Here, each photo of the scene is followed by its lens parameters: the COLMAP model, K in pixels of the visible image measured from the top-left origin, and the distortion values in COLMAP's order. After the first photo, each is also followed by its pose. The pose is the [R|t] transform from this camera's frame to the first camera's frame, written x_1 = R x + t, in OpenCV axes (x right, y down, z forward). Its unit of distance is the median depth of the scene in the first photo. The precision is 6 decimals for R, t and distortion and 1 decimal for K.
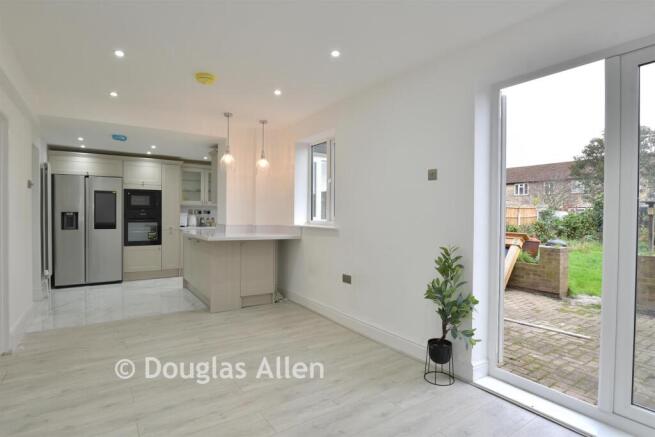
lens RADIAL K [[345.0, 0, 327.5], [0, 345.0, 218.5], [0, 0, 1]] dist [-0.021264, 0.000304]
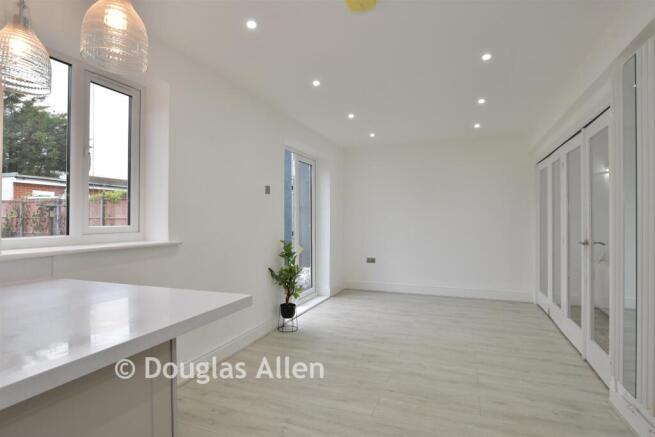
lens RADIAL K [[345.0, 0, 327.5], [0, 345.0, 218.5], [0, 0, 1]] dist [-0.021264, 0.000304]
pose [[-0.562391, -0.008725, 0.826825, -0.511079], [0.005689, 0.999880, 0.014420, -0.019114], [-0.826852, 0.012813, -0.562274, 0.858146]]
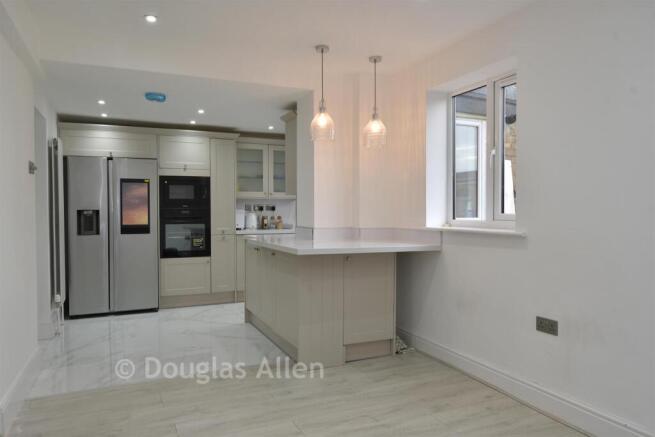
lens RADIAL K [[463.4, 0, 327.5], [0, 463.4, 218.5], [0, 0, 1]] dist [0.000522, 0.001758]
pose [[0.985809, -0.007204, -0.167715, -0.120785], [0.008130, 0.999955, 0.004831, -0.002038], [0.167673, -0.006126, 0.985824, 0.155404]]
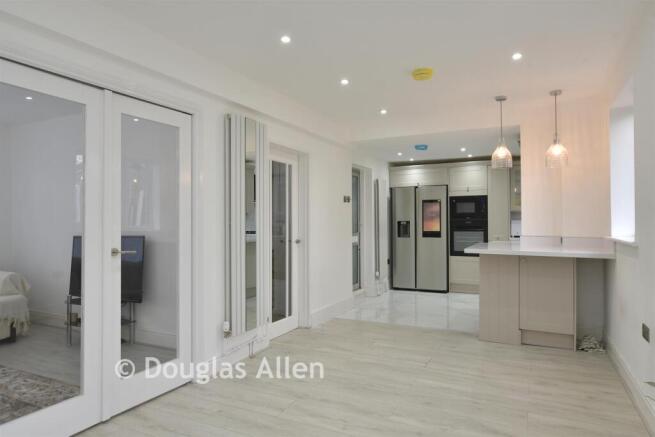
lens RADIAL K [[409.6, 0, 327.5], [0, 409.6, 218.5], [0, 0, 1]] dist [-0.000651, 0.001067]
pose [[0.492093, -0.017459, -0.870368, 0.286894], [-0.001969, 0.999774, -0.021168, 0.000976], [0.870541, 0.012130, 0.491947, 0.150074]]
